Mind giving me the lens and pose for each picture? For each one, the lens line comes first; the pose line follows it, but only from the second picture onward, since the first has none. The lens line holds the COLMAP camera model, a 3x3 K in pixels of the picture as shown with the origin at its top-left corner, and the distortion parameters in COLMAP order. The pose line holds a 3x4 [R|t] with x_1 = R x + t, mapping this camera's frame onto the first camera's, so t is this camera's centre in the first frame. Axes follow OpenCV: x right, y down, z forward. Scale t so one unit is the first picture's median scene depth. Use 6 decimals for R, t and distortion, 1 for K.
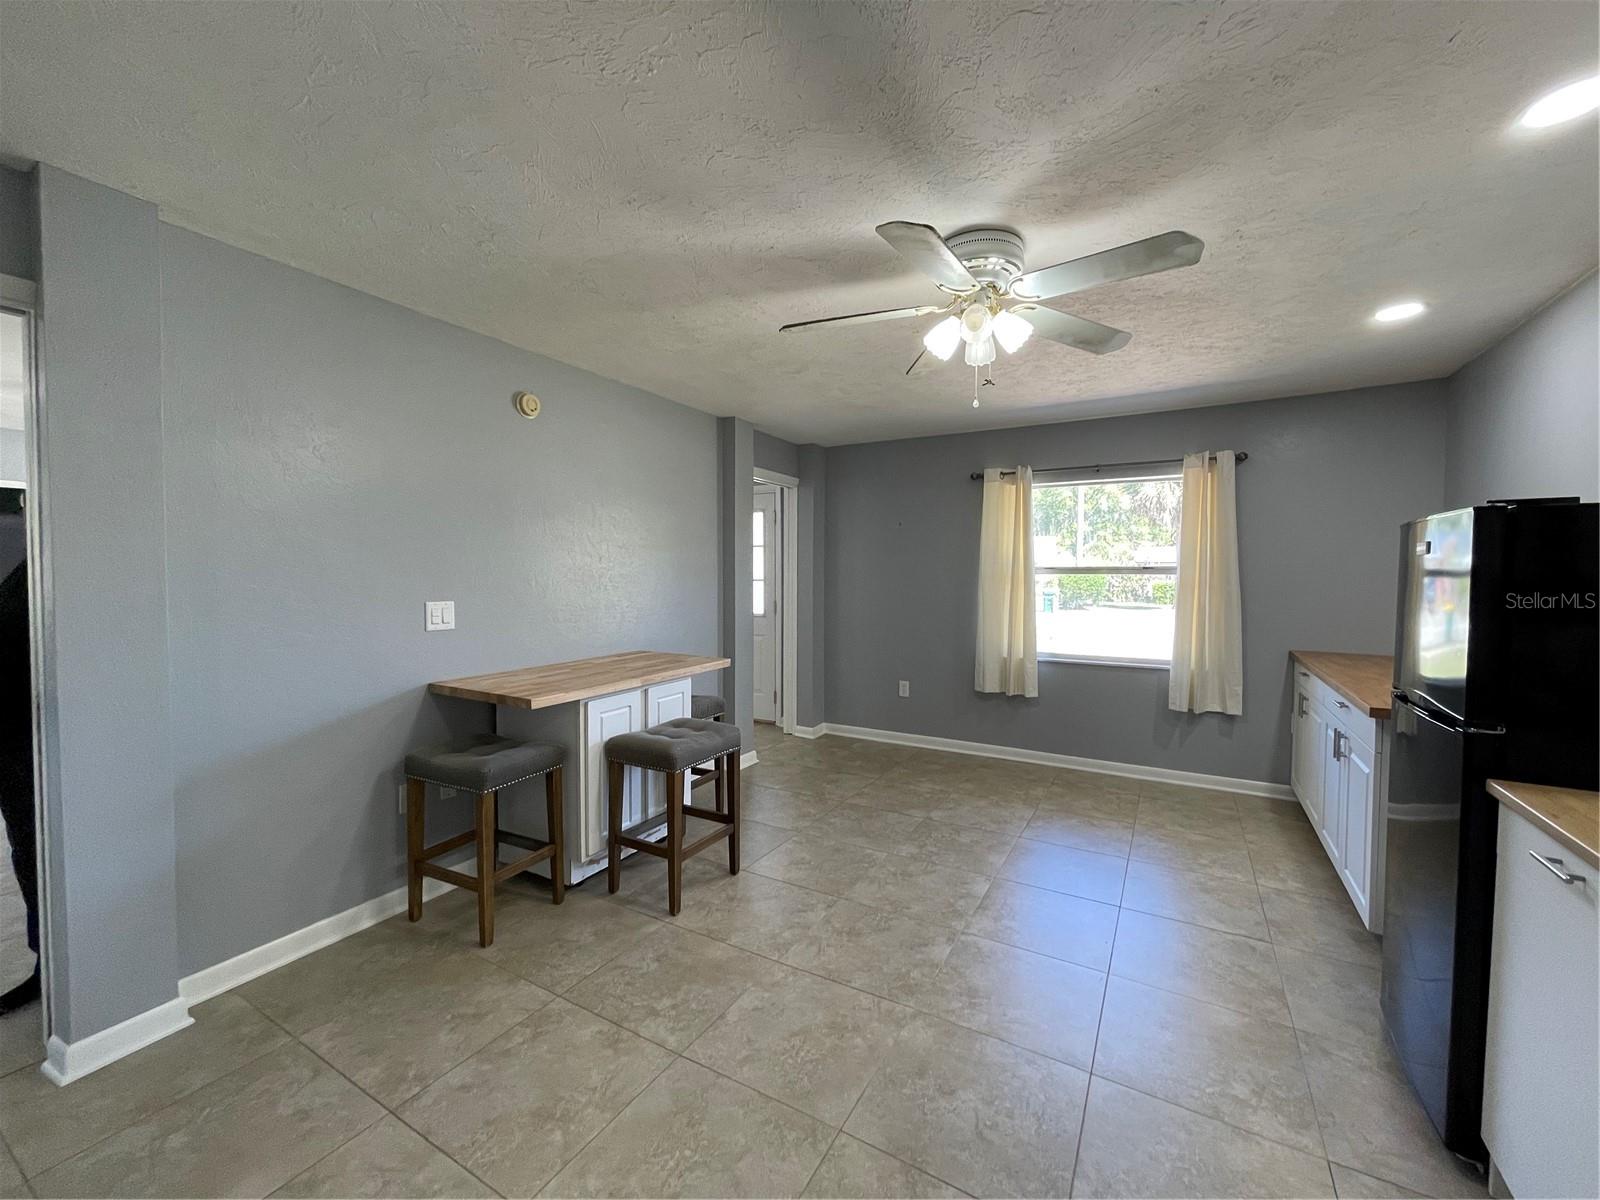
lens RADIAL K [[643.5, 0, 809.3], [0, 643.5, 593.5], [0, 0, 1]] dist [-0.001234, -0.000652]
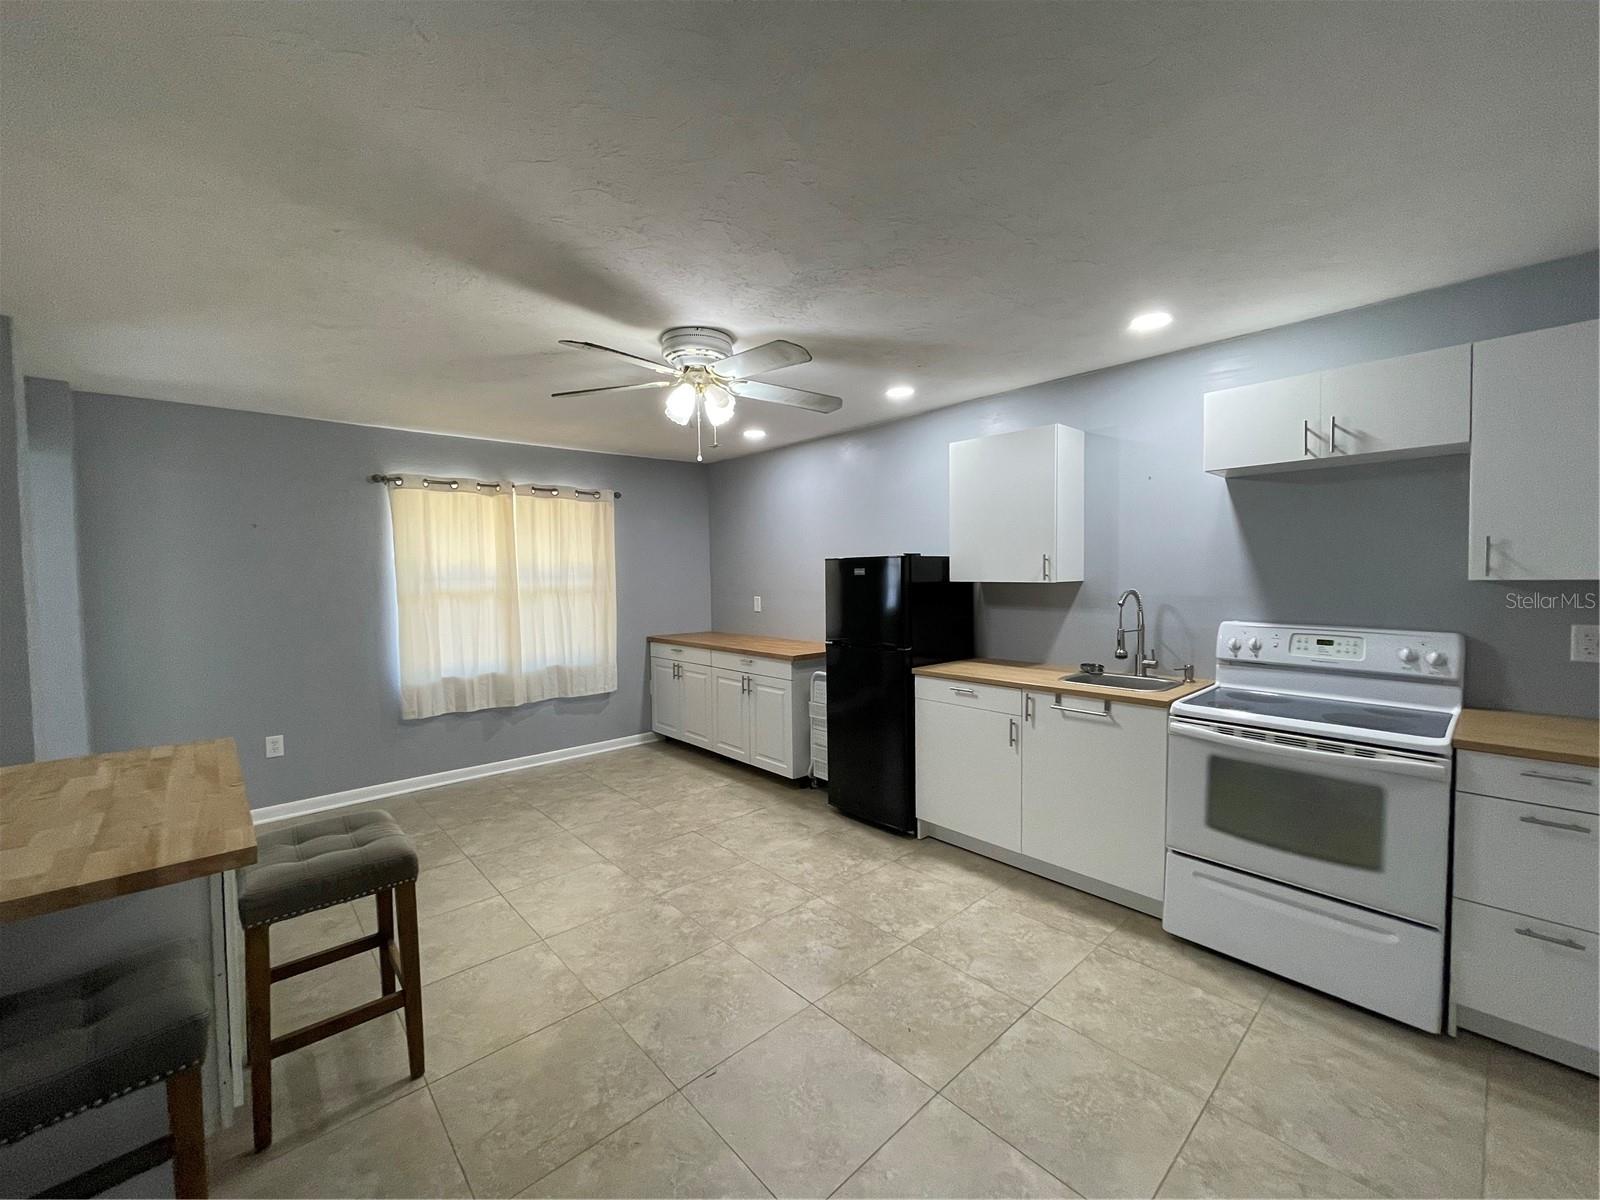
lens RADIAL K [[643.5, 0, 808.3], [0, 643.5, 594.6], [0, 0, 1]] dist [-0.001234, -0.000652]
pose [[0.304278, -0.040163, 0.951736, -0.517102], [0.046326, 0.998552, 0.027327, -0.028054], [-0.951456, 0.035775, 0.305698, 0.238868]]
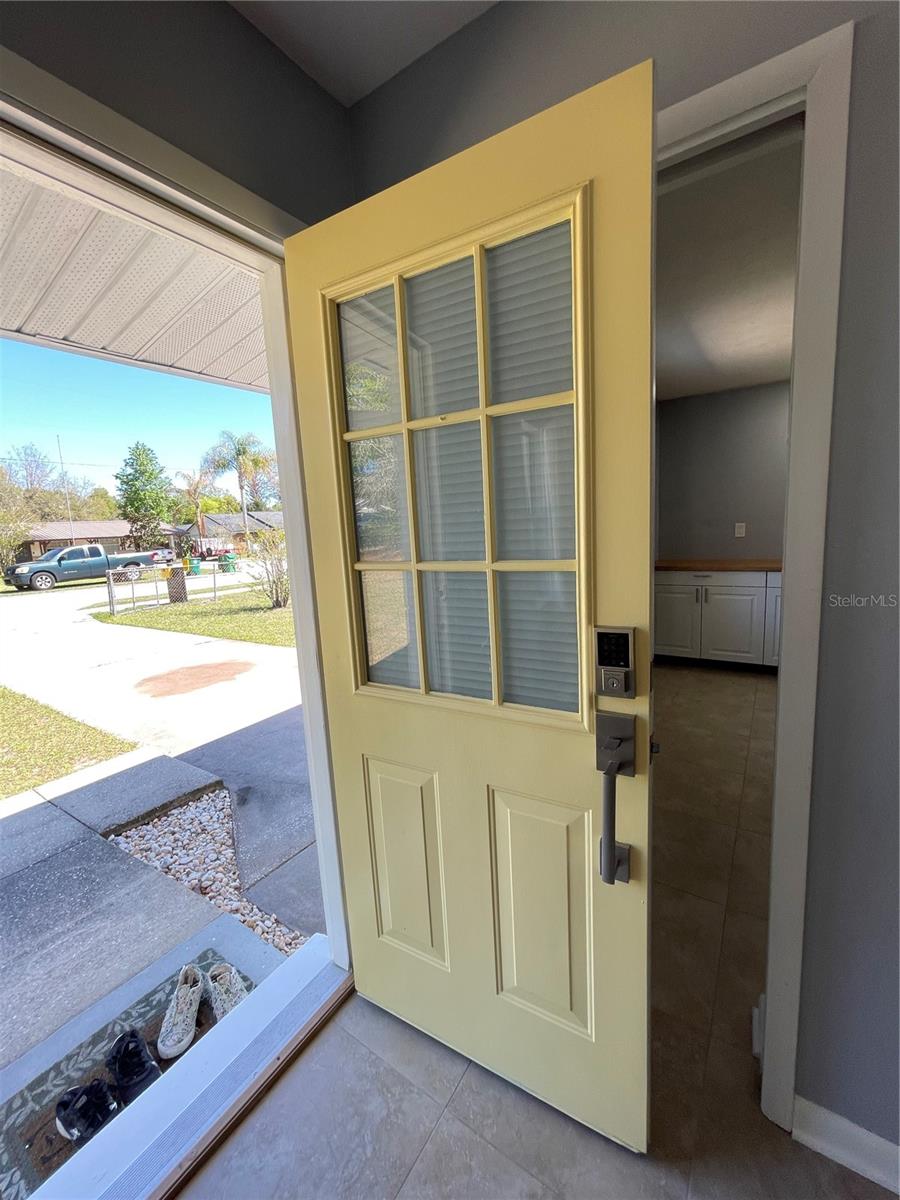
lens RADIAL K [[482.6, 0, 454.1], [0, 482.6, 596.0], [0, 0, 1]] dist [-0.001234, -0.000652]
pose [[0.076215, -0.155637, 0.984870, -0.429009], [0.091977, 0.984629, 0.148482, -0.055175], [-0.992840, 0.079269, 0.089359, 1.427068]]
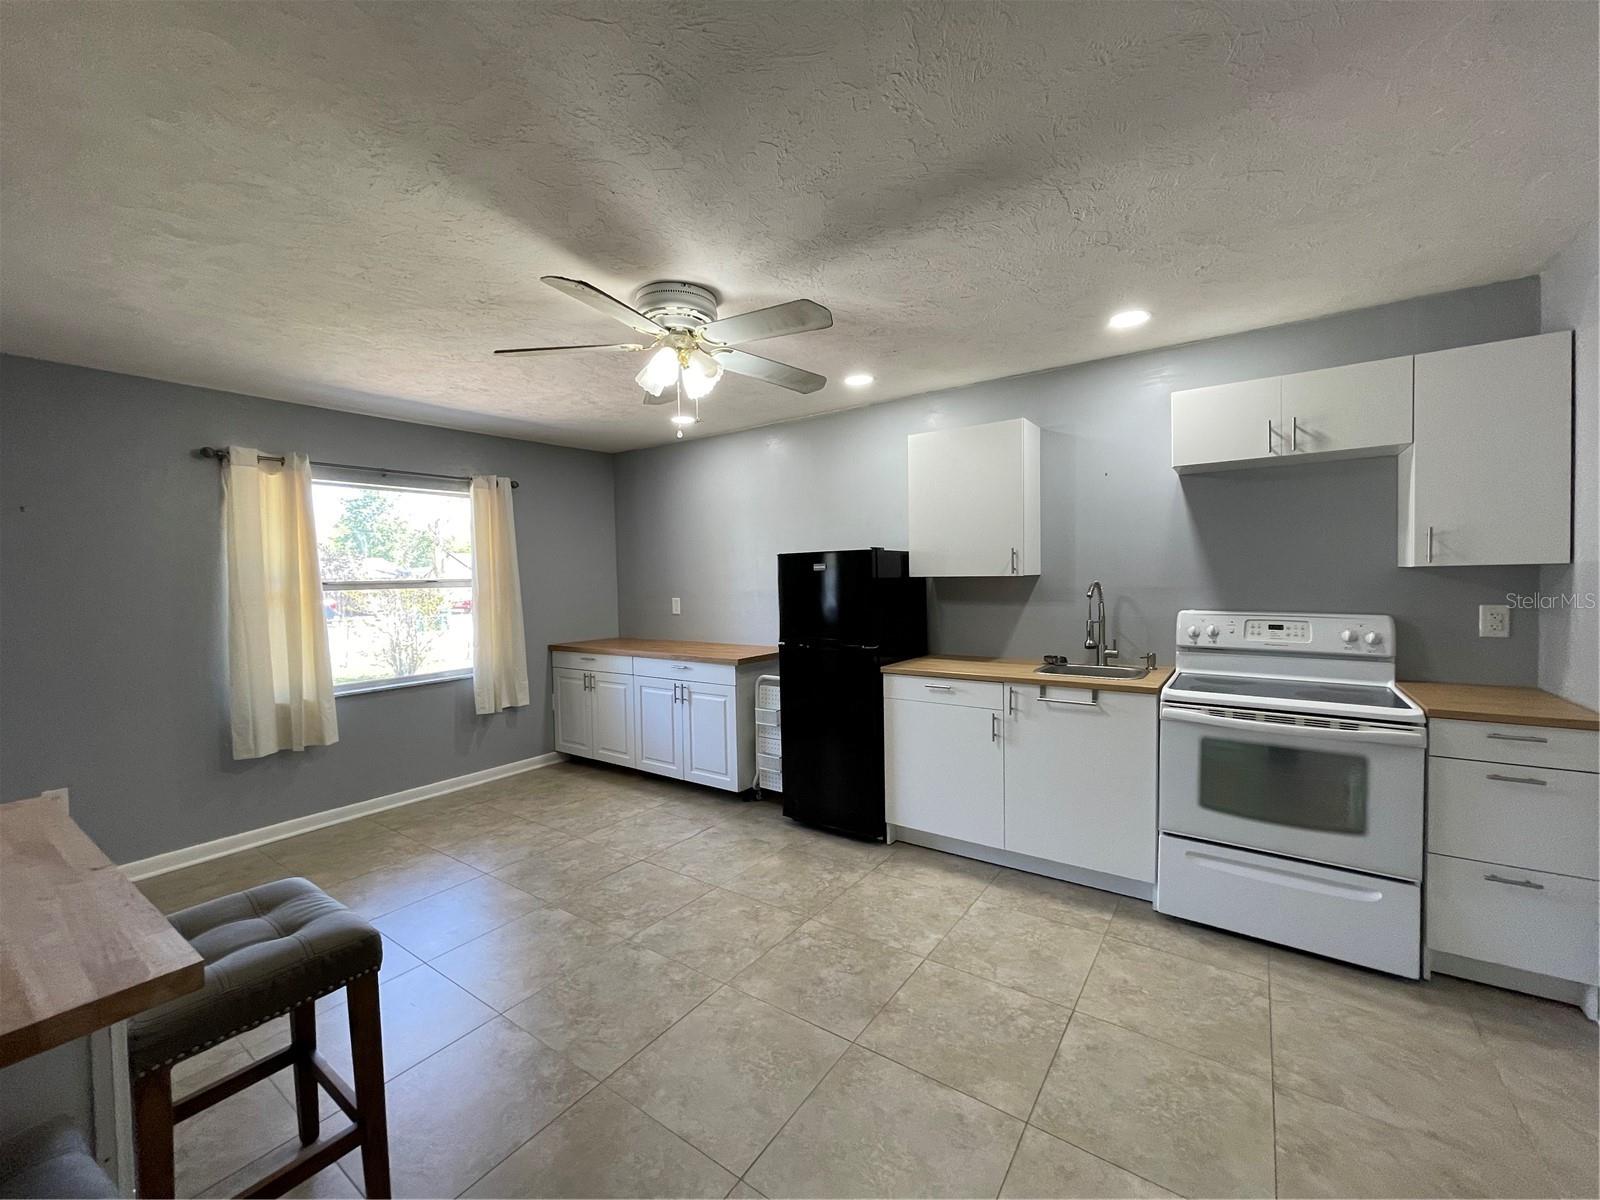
lens RADIAL K [[643.5, 0, 808.2], [0, 643.5, 595.0], [0, 0, 1]] dist [-0.001234, -0.000652]
pose [[0.090362, -0.035542, 0.995275, -0.484937], [0.053648, 0.998086, 0.030771, -0.021686], [-0.994463, 0.050614, 0.092096, 0.395982]]
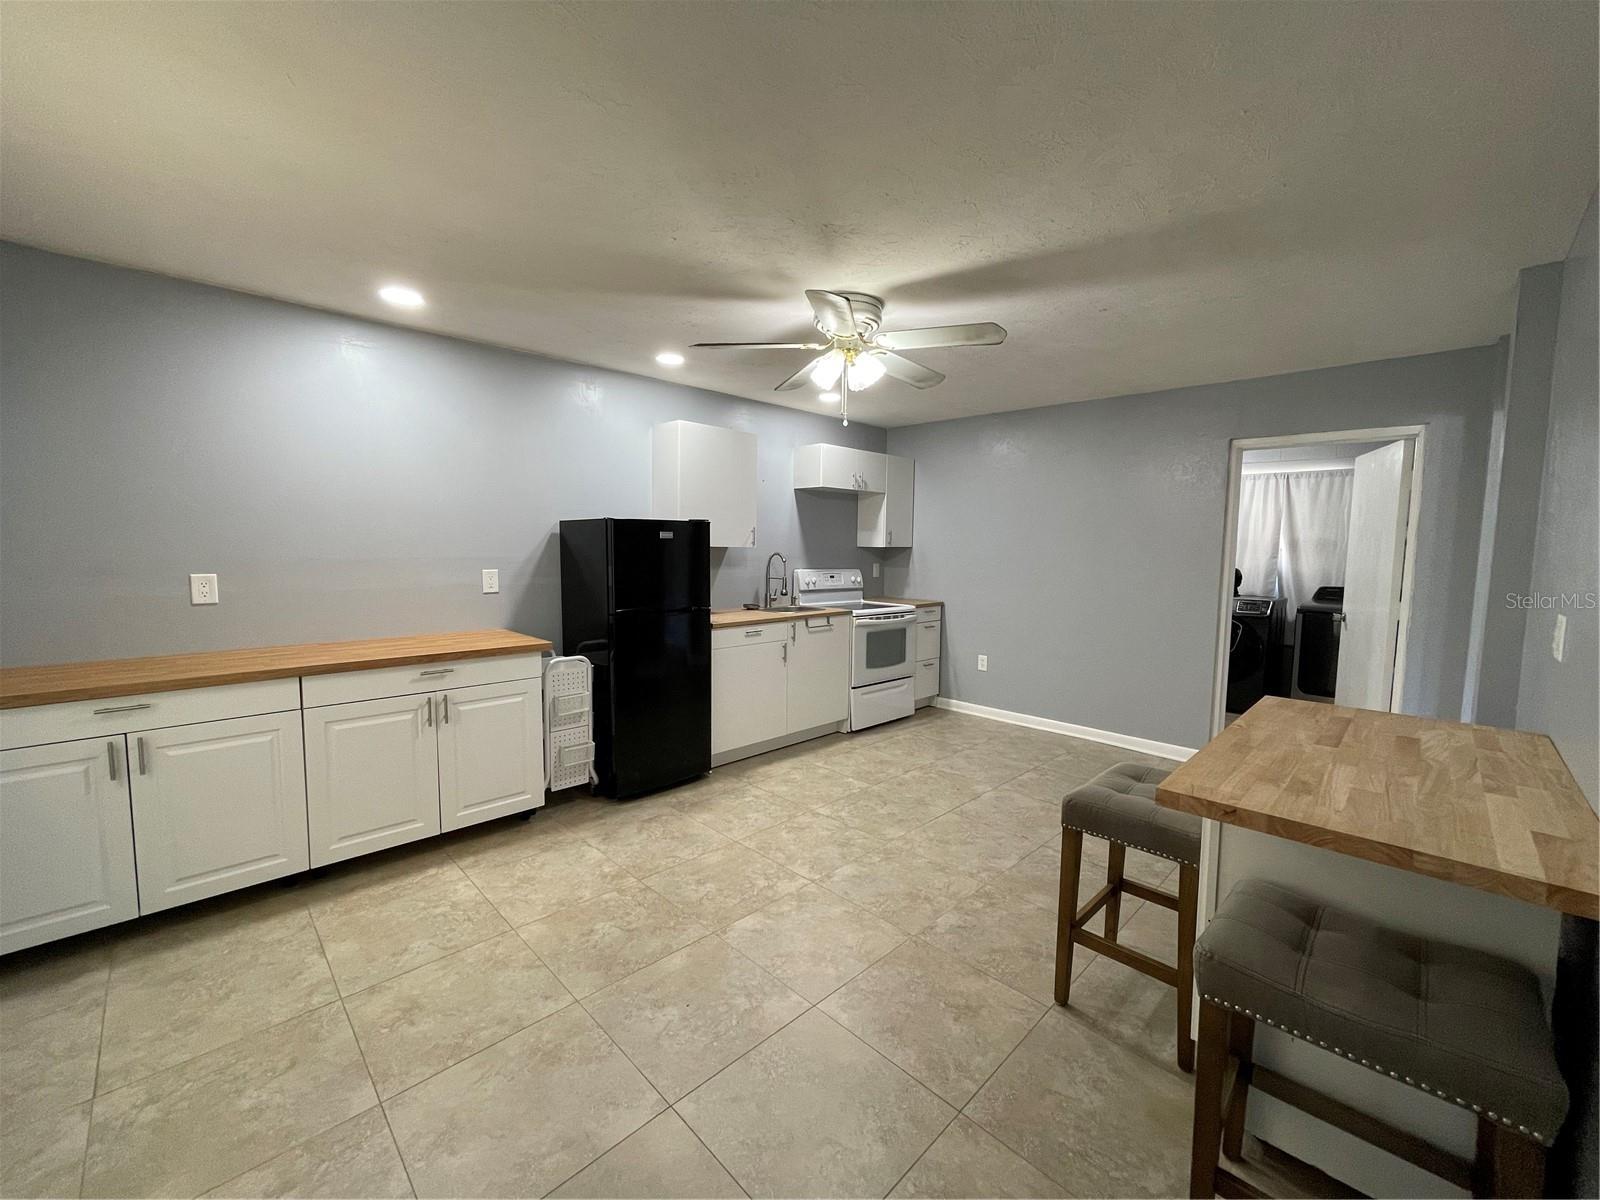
lens RADIAL K [[643.5, 0, 806.0], [0, 643.5, 597.0], [0, 0, 1]] dist [-0.001234, -0.000652]
pose [[-0.962440, -0.038040, 0.268817, -0.017817], [-0.006950, 0.993263, 0.115673, -0.053487], [-0.271406, 0.109460, -0.956220, 1.328465]]
